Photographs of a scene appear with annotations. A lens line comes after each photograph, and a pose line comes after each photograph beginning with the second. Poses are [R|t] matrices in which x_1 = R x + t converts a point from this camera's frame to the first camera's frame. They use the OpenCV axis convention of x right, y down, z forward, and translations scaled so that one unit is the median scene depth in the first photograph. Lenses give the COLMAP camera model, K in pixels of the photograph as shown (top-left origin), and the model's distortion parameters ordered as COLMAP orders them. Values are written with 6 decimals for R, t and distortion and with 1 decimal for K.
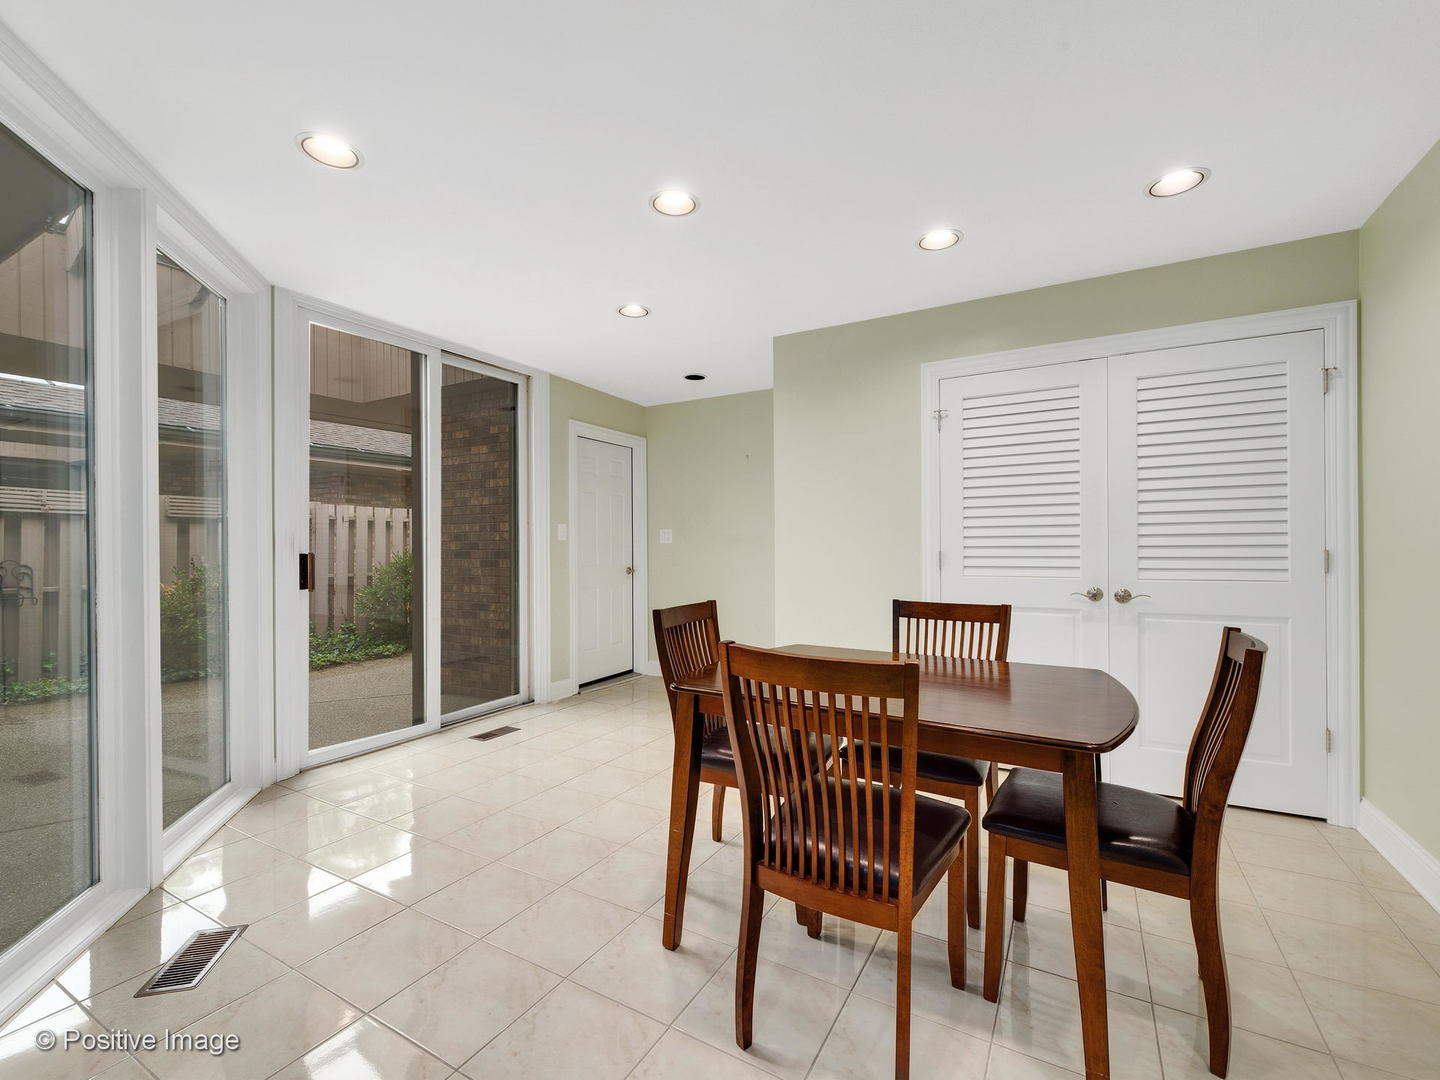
lens RADIAL K [[625.8, 0, 721.0], [0, 625.8, 545.1], [0, 0, 1]] dist [0.001259, -0.007739]
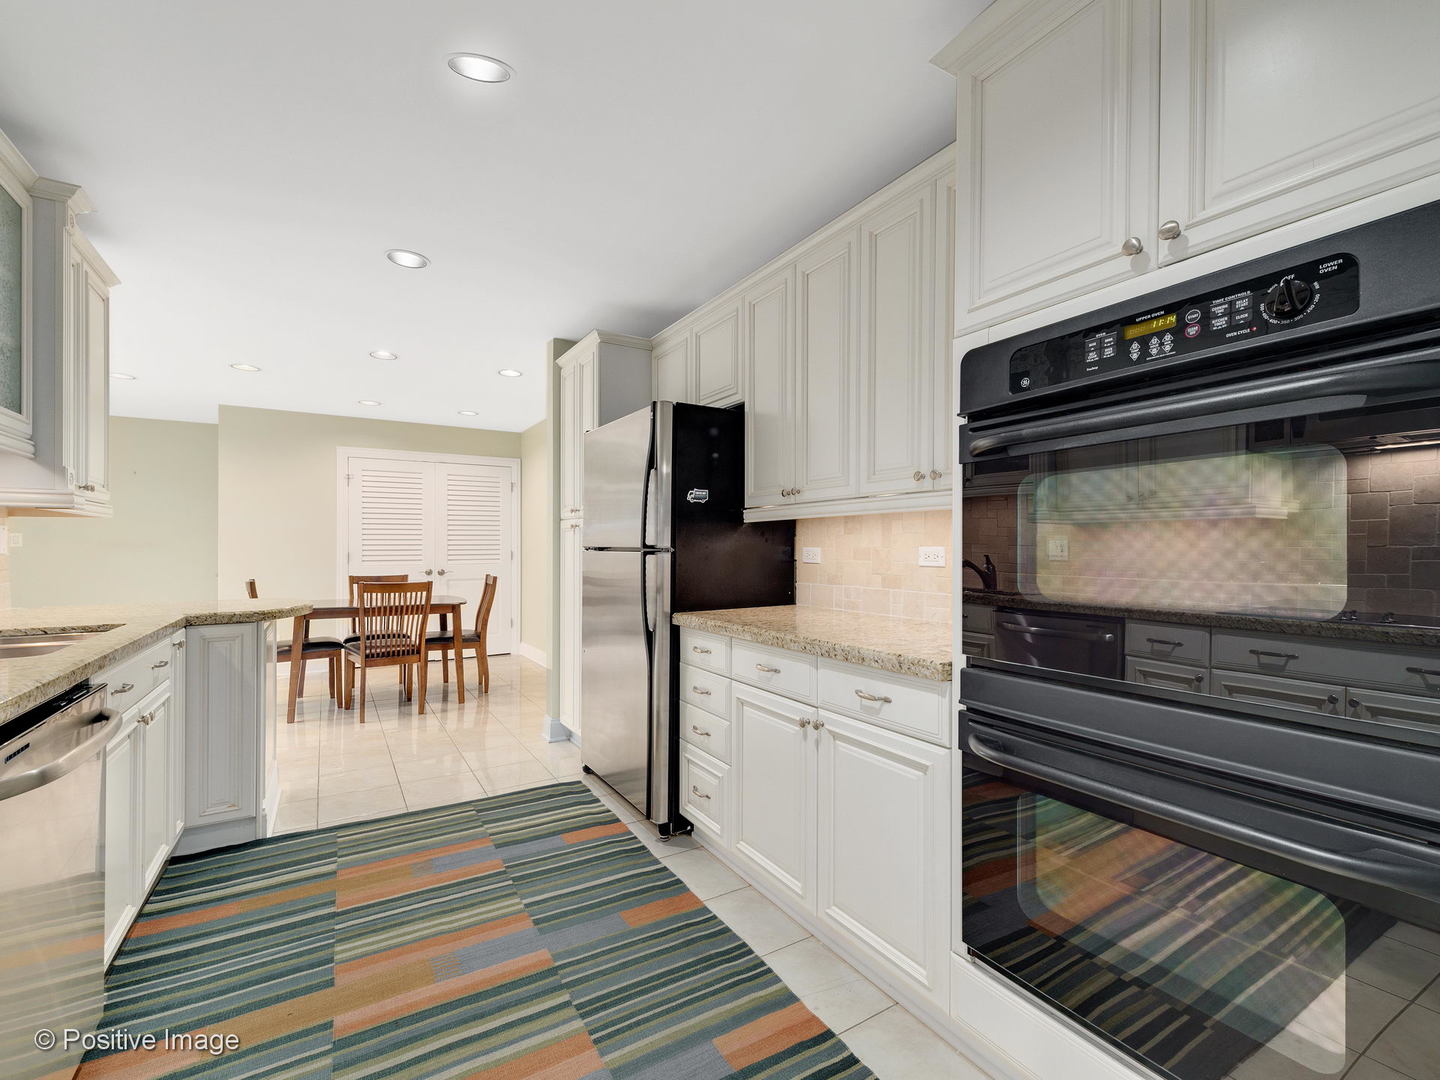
lens RADIAL K [[593.9, 0, 626.2], [0, 593.9, 542.7], [0, 0, 1]] dist [0.000887, -0.000652]
pose [[0.556582, 0.007374, 0.830760, -0.722025], [-0.001661, 0.999968, -0.007763, -0.007705], [-0.830791, 0.002940, 0.556577, -0.711340]]
